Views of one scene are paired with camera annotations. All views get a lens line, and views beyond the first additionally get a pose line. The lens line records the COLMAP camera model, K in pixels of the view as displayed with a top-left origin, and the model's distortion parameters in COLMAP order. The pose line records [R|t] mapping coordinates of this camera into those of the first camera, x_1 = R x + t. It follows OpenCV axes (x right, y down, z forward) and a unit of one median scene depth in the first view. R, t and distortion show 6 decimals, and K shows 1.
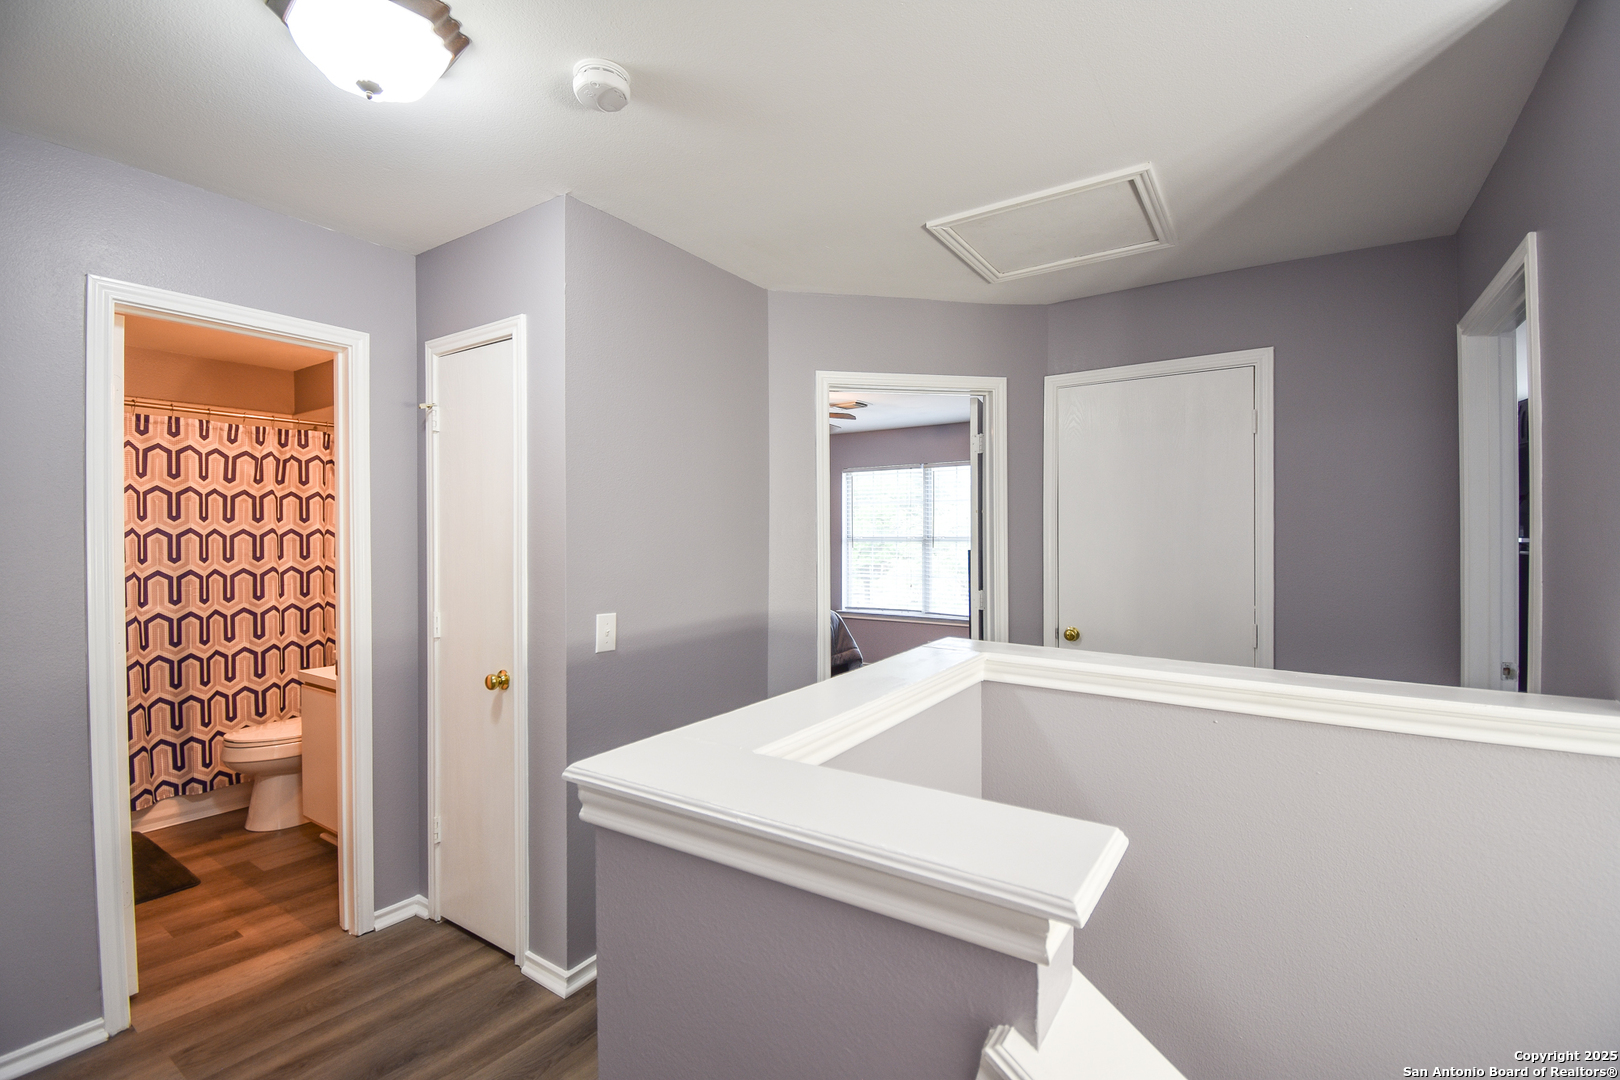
lens RADIAL K [[728.1, 0, 809.6], [0, 728.1, 535.9], [0, 0, 1]] dist [-0.018036, -0.000572]
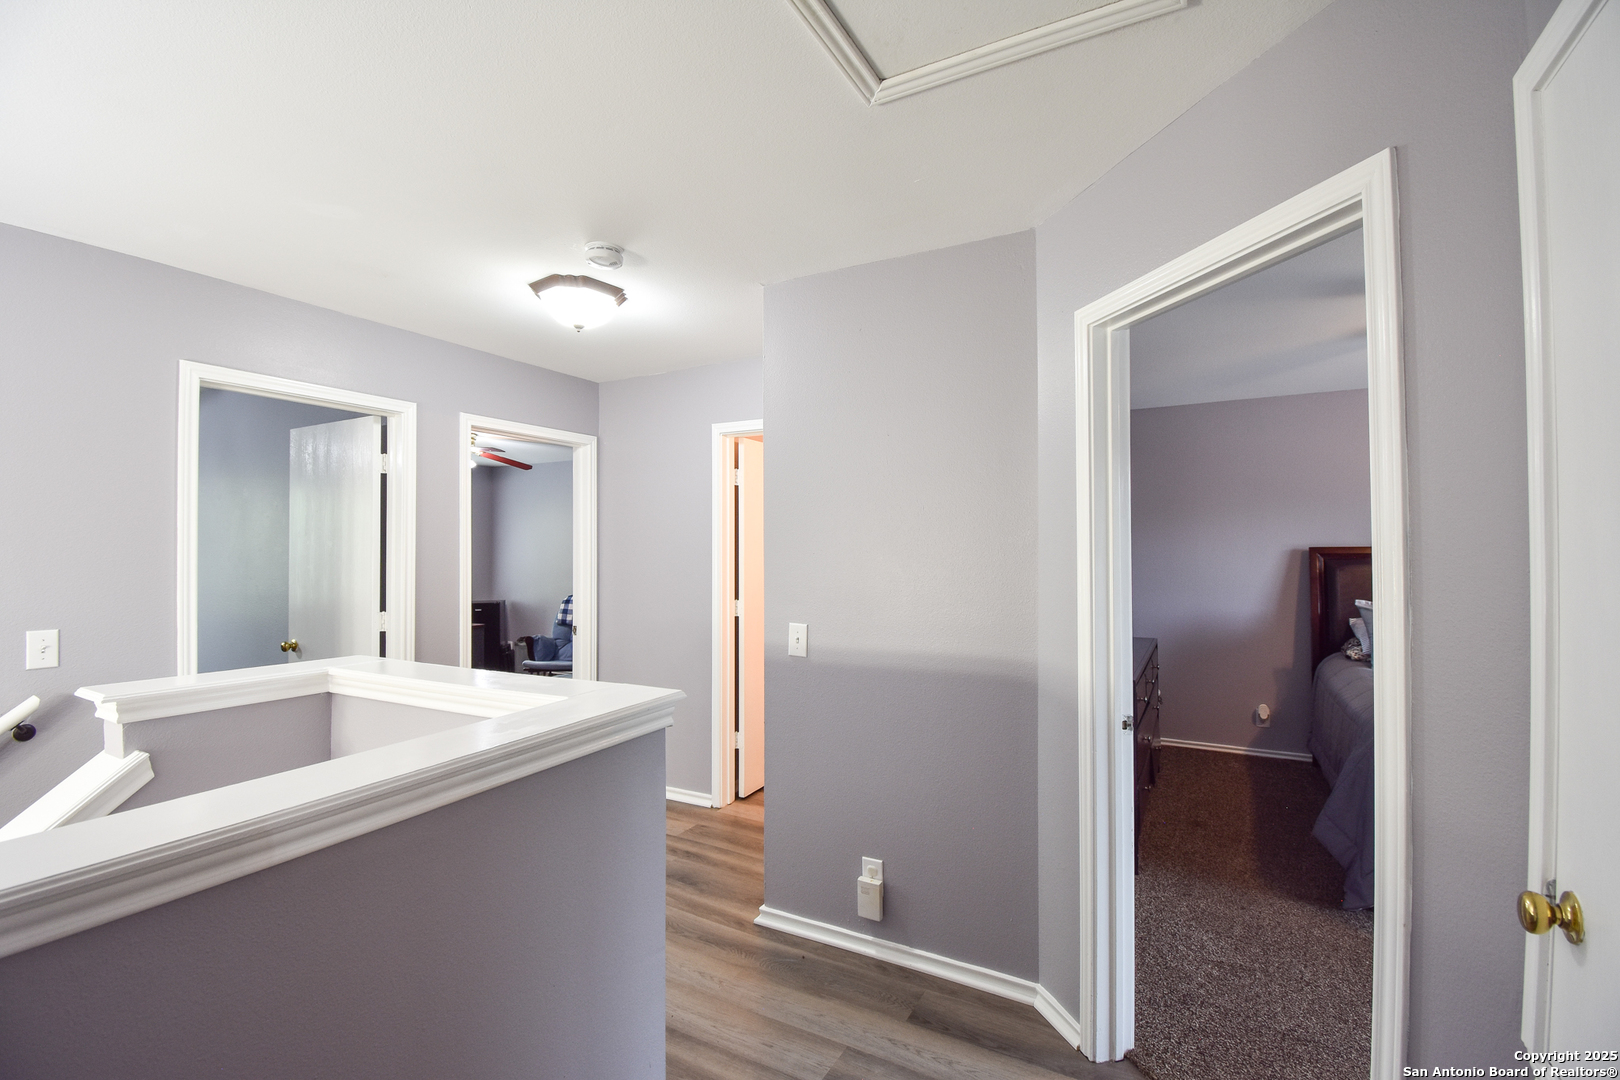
lens RADIAL K [[728.1, 0, 808.0], [0, 728.1, 537.0], [0, 0, 1]] dist [-0.018036, -0.000572]
pose [[0.074588, -0.004615, -0.997204, 0.361745], [-0.001168, 0.999988, -0.004715, -0.009878], [0.997214, 0.001516, 0.074581, 0.387391]]
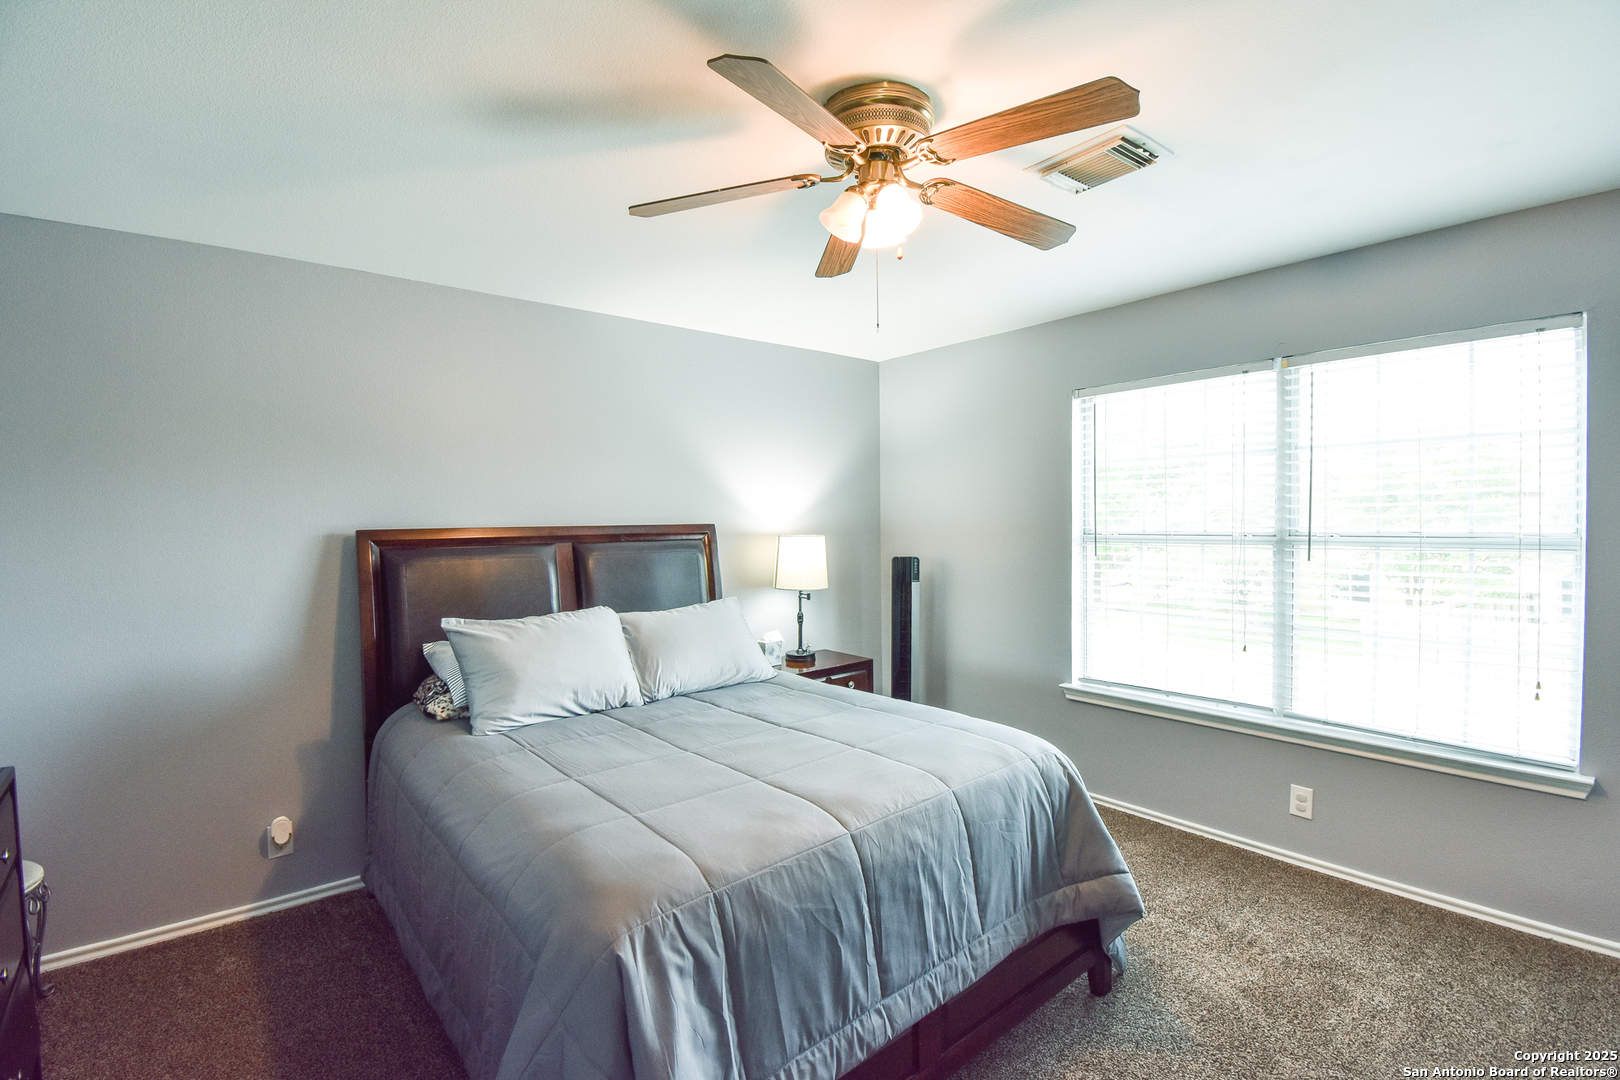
lens RADIAL K [[728.1, 0, 801.1], [0, 728.1, 535.3], [0, 0, 1]] dist [-0.018036, -0.000572]
pose [[0.953987, -0.001798, -0.299842, 0.022607], [0.003652, 0.999978, 0.005624, -0.000992], [0.299825, -0.006460, 0.953972, 0.637975]]
